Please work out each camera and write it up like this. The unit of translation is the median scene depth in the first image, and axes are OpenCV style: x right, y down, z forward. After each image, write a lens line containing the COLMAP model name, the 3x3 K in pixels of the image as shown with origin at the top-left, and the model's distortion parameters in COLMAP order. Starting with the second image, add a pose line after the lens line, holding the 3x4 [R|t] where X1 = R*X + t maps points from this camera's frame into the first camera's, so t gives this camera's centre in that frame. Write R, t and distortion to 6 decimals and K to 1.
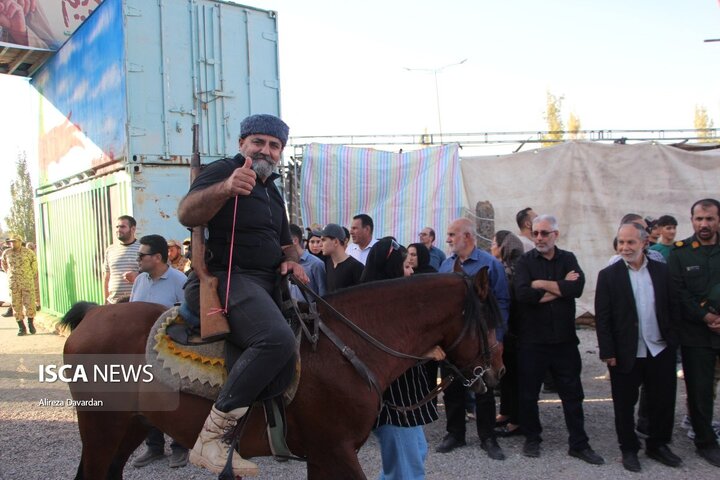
lens RADIAL K [[681.4, 0, 360.0], [0, 681.4, 240.0], [0, 0, 1]] dist [-0.192802, 0.246349]
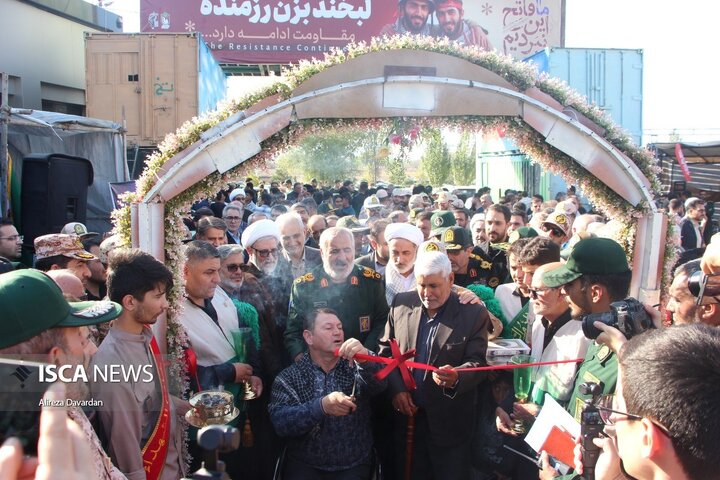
lens RADIAL K [[620.8, 0, 338.6], [0, 620.8, 239.6], [0, 0, 1]] dist [-0.217765, 0.179295]
pose [[0.820729, 0.093238, -0.563658, 0.097558], [-0.034815, 0.992922, 0.113551, -0.035108], [0.570256, -0.073571, 0.818166, -0.519104]]
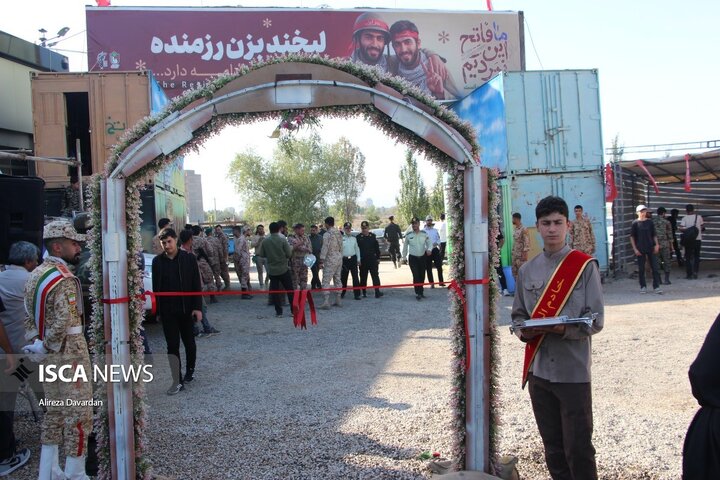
lens RADIAL K [[681.4, 0, 360.0], [0, 681.4, 240.0], [0, 0, 1]] dist [-0.192802, 0.246349]
pose [[0.859779, 0.006092, -0.510630, 0.181960], [0.012129, 0.999403, 0.032346, -0.003795], [0.510522, -0.034004, 0.859192, -0.592495]]
